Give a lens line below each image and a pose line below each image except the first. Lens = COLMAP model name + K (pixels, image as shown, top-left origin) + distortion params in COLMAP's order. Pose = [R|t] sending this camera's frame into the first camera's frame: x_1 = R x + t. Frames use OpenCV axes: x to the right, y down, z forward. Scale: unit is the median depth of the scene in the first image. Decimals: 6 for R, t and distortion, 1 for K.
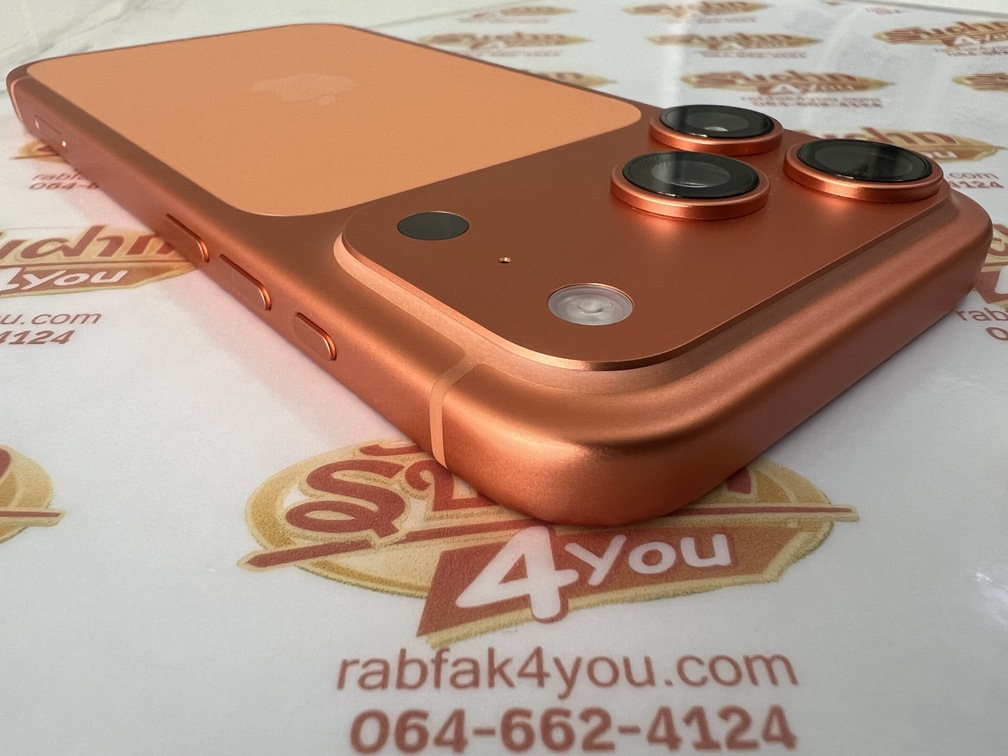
lens RADIAL K [[754.1, 0, 504.0], [0, 754.1, 378.0], [0, 0, 1]] dist [-0.005412, -0.011135]
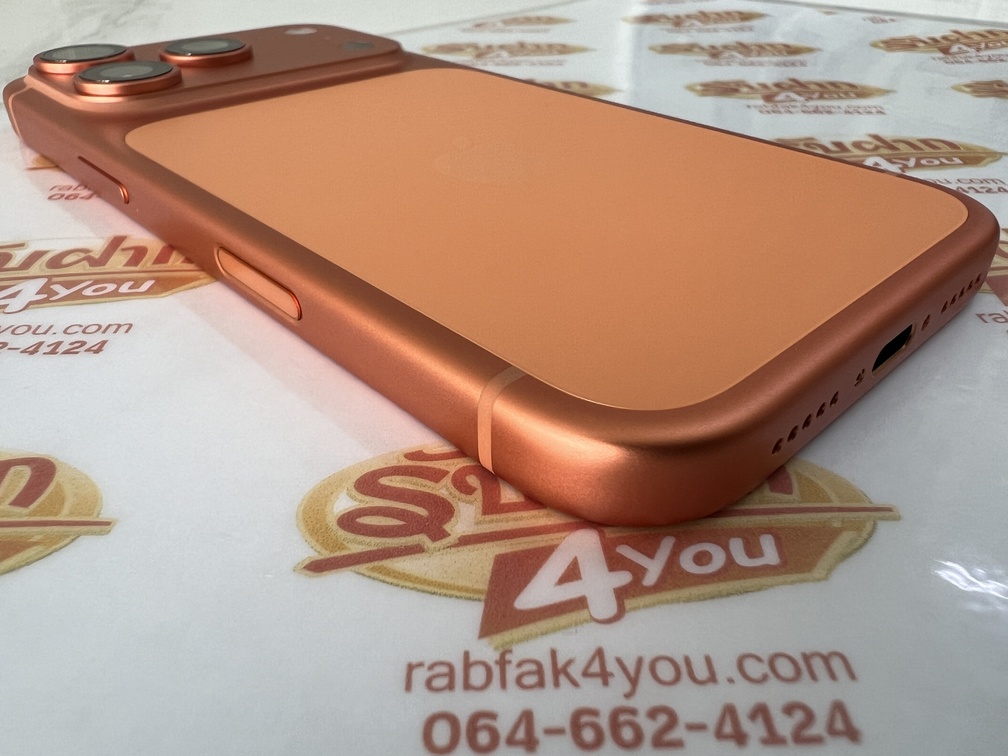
lens RADIAL K [[754.1, 0, 504.0], [0, 754.1, 378.0], [0, 0, 1]] dist [-0.005412, -0.011135]
pose [[0.999854, -0.009274, 0.014320, -0.082769], [0.009415, 0.999908, -0.009763, 0.002766], [-0.014228, 0.009896, 0.999850, -0.014253]]
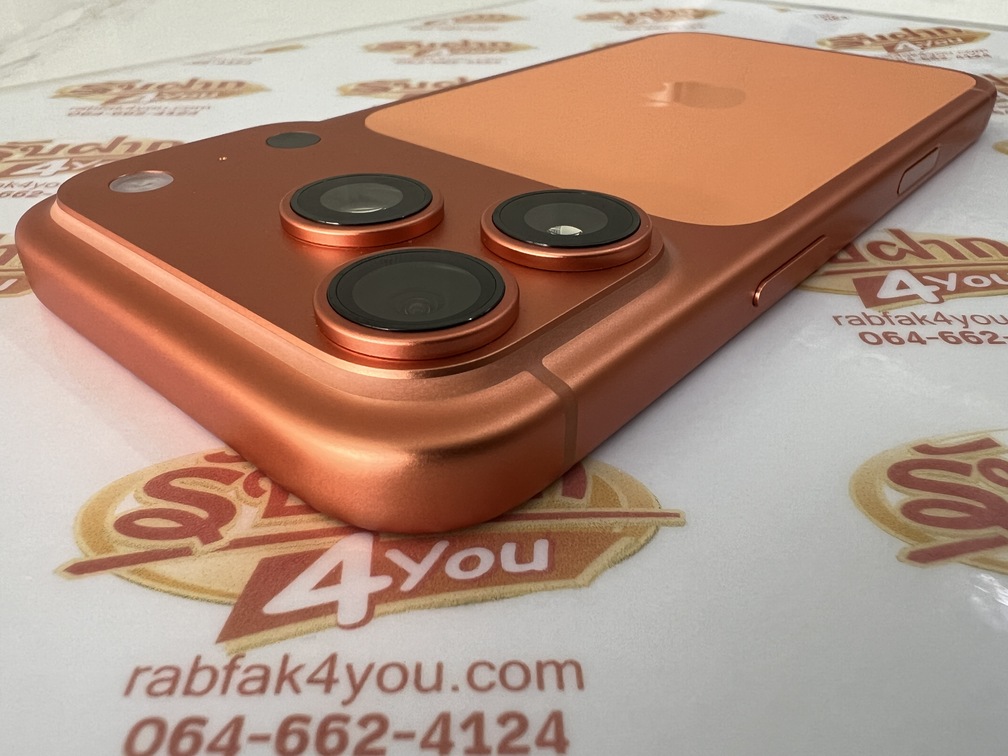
lens RADIAL K [[754.1, 0, 504.0], [0, 754.1, 378.0], [0, 0, 1]] dist [-0.005412, -0.011135]
pose [[0.999969, -0.004850, 0.006234, 0.235116], [0.004896, 0.999961, -0.007417, -0.000659], [-0.006197, 0.007448, 0.999953, -0.005740]]
